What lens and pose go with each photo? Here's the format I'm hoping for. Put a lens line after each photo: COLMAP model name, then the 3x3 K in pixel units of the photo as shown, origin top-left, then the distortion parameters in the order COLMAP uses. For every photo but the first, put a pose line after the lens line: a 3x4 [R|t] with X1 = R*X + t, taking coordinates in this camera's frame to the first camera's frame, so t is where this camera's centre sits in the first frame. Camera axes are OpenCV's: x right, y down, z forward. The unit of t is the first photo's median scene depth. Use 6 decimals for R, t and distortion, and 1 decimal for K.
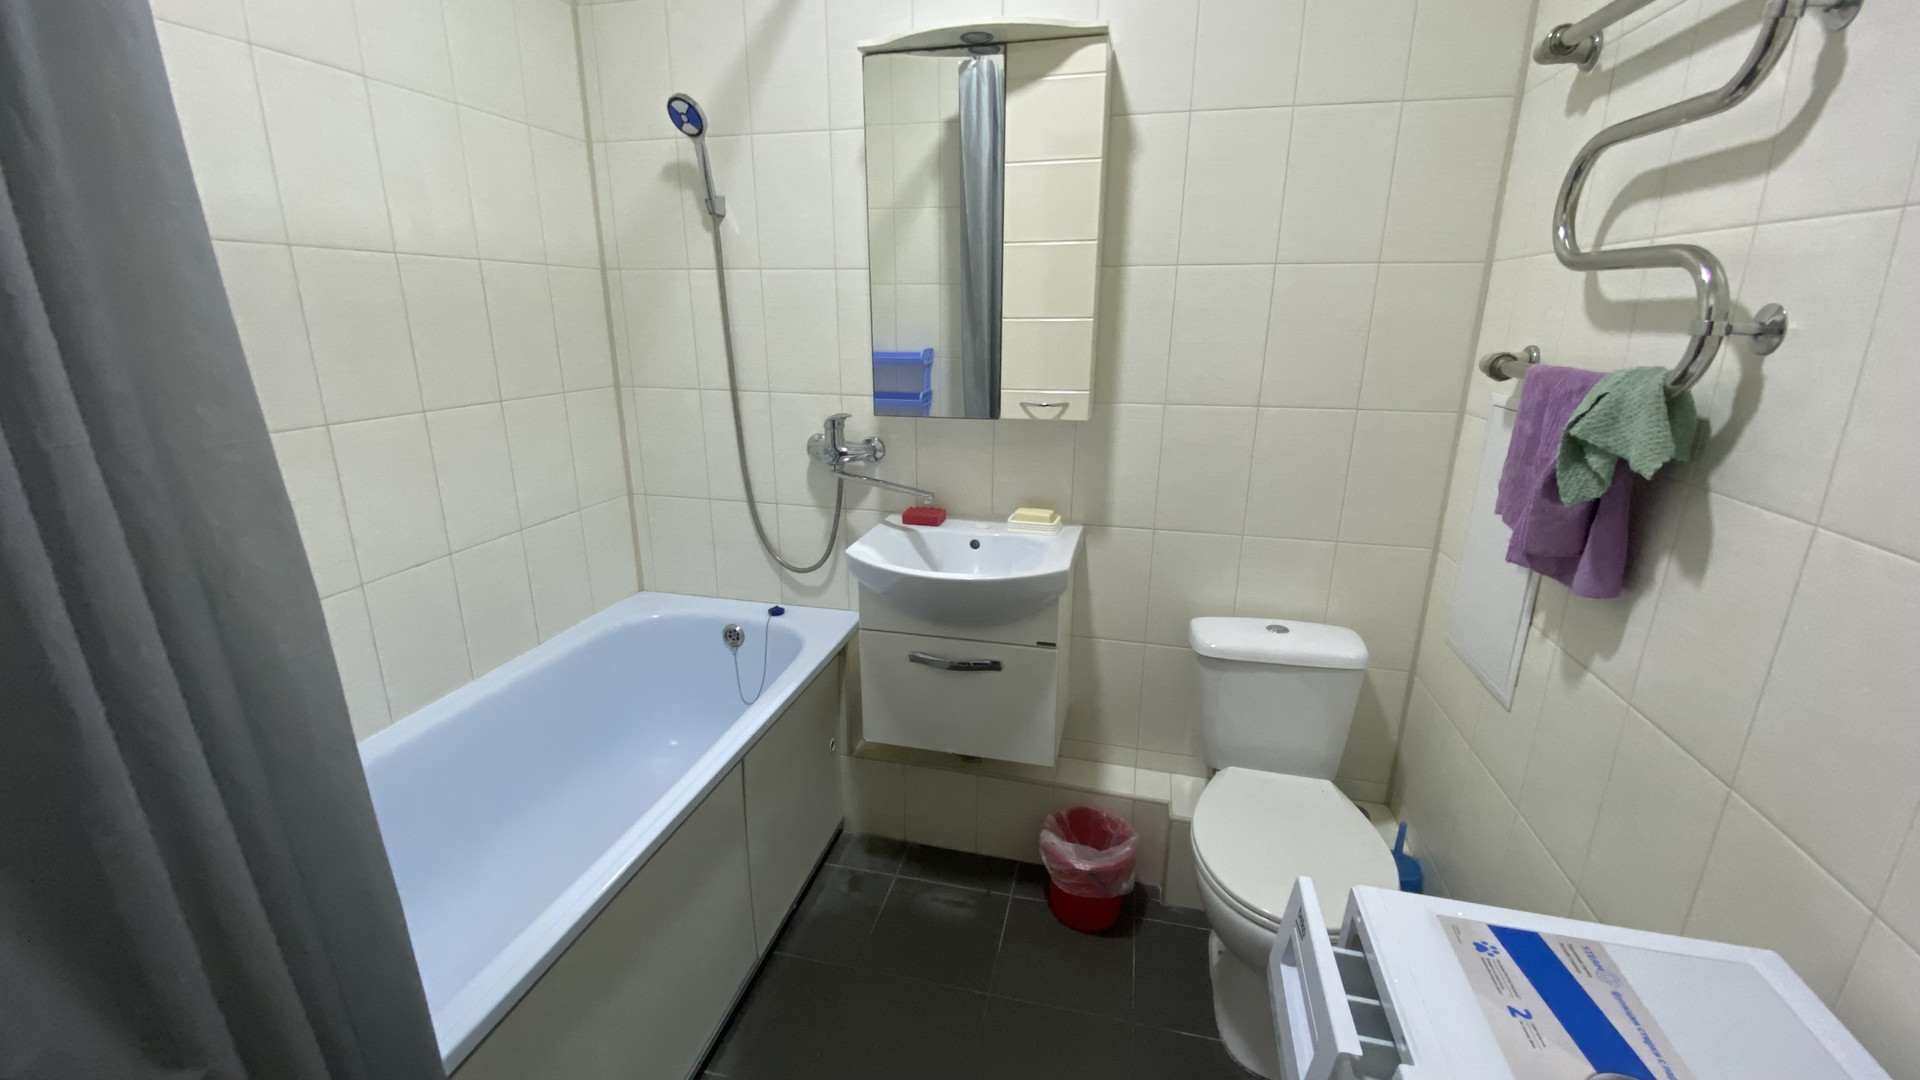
lens RADIAL K [[778.1, 0, 961.4], [0, 778.1, 542.7], [0, 0, 1]] dist [0.032094, -0.036604]
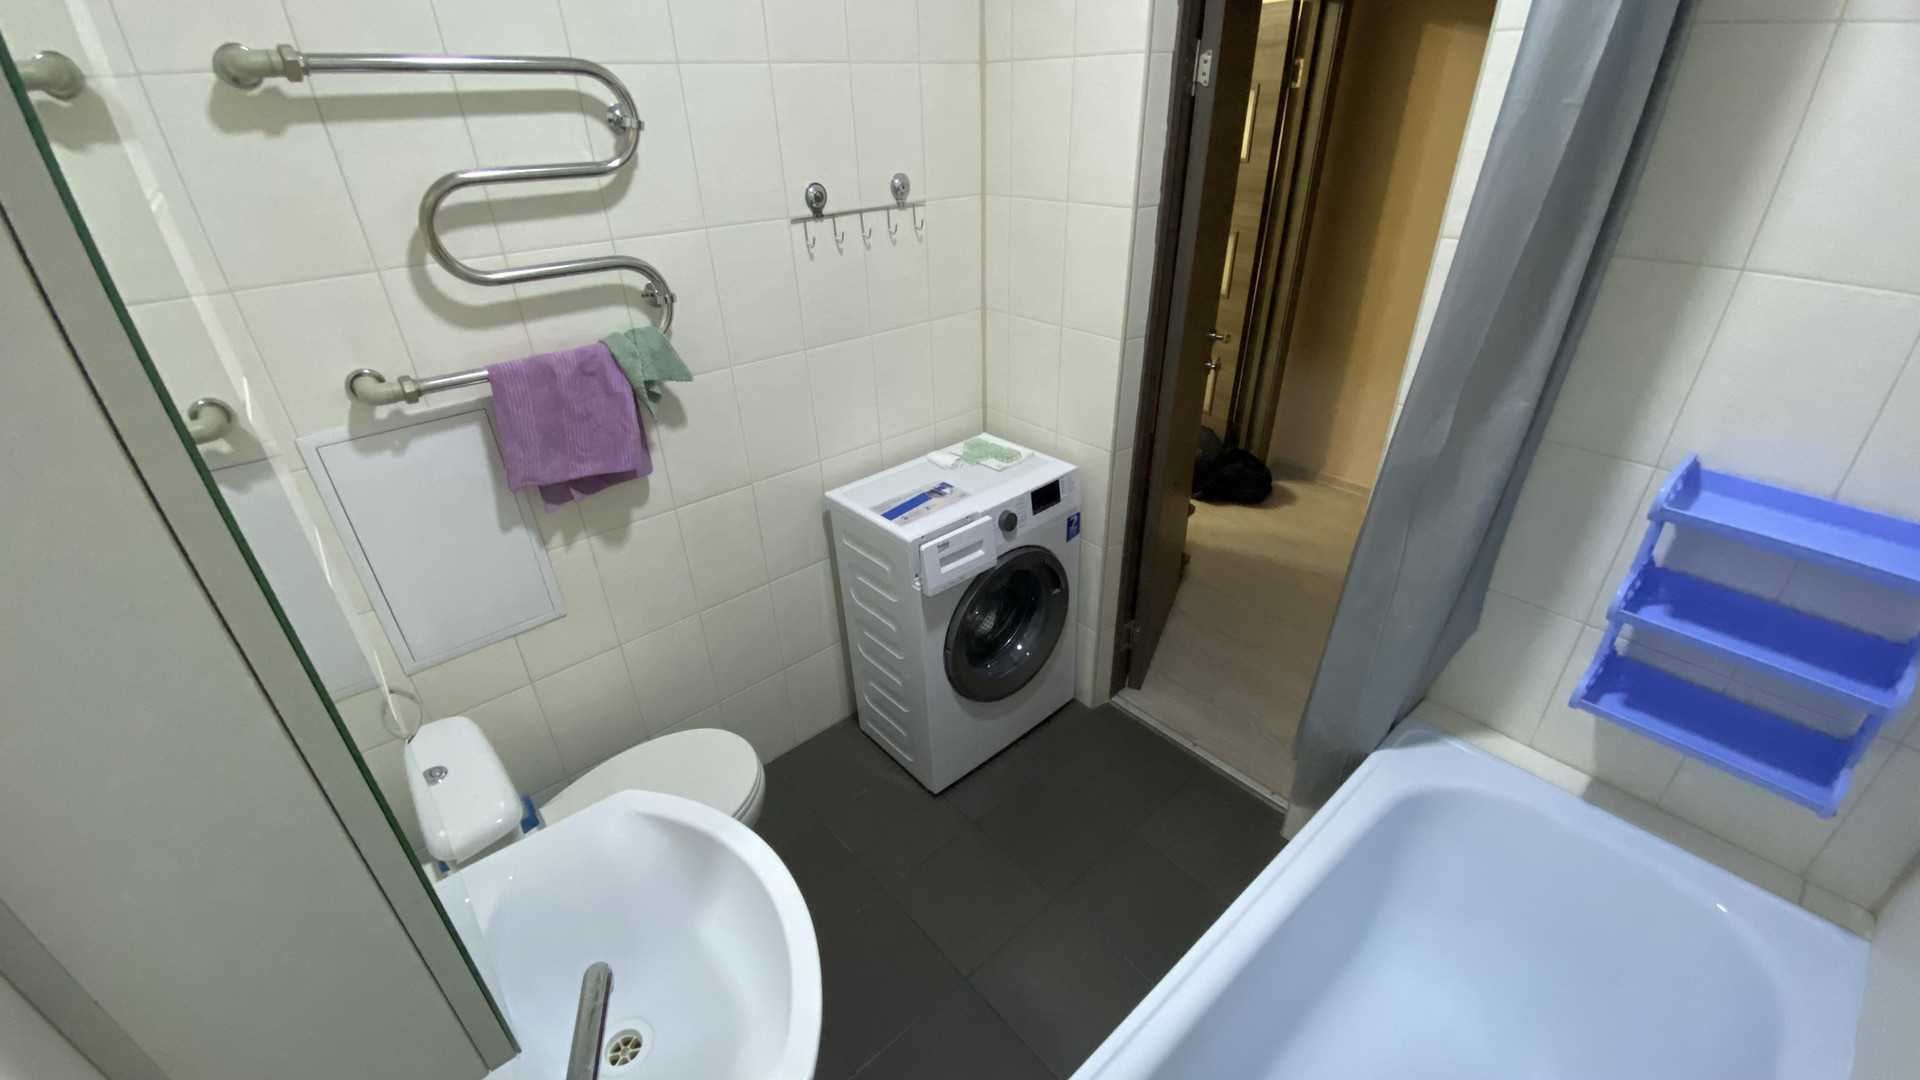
lens RADIAL K [[778.1, 0, 961.4], [0, 778.1, 542.7], [0, 0, 1]] dist [0.032094, -0.036604]
pose [[-0.816812, -0.285391, 0.501368, -0.323756], [0.168327, 0.713352, 0.680290, -0.457194], [-0.551801, 0.640063, -0.534635, 0.890865]]
